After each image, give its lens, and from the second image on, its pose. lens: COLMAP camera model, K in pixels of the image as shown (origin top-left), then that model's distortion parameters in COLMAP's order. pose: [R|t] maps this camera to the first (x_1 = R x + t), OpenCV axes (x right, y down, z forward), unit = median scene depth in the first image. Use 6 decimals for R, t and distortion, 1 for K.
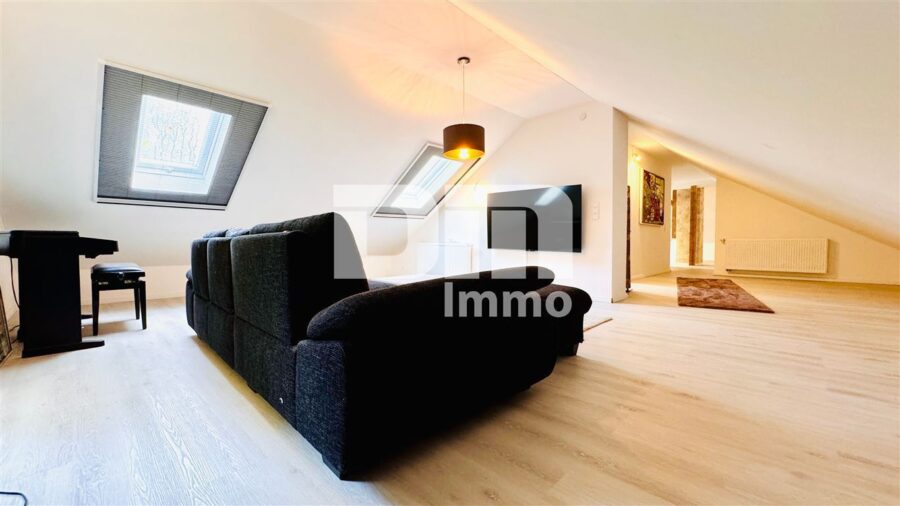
lens RADIAL K [[351.6, 0, 450.0], [0, 351.6, 253.0], [0, 0, 1]] dist [-0.000954, -0.000072]
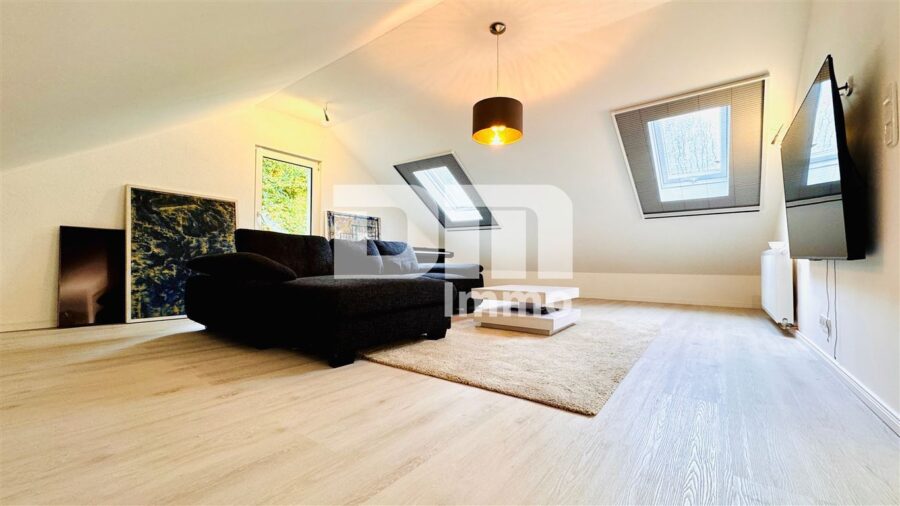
lens RADIAL K [[354.0, 0, 450.0], [0, 354.0, 253.0], [0, 0, 1]] dist [0.000903, 0.000092]
pose [[0.129852, -0.014378, -0.991429, 0.855832], [-0.009241, 0.999834, -0.015711, 0.026947], [0.991490, 0.011202, 0.129698, 0.810988]]
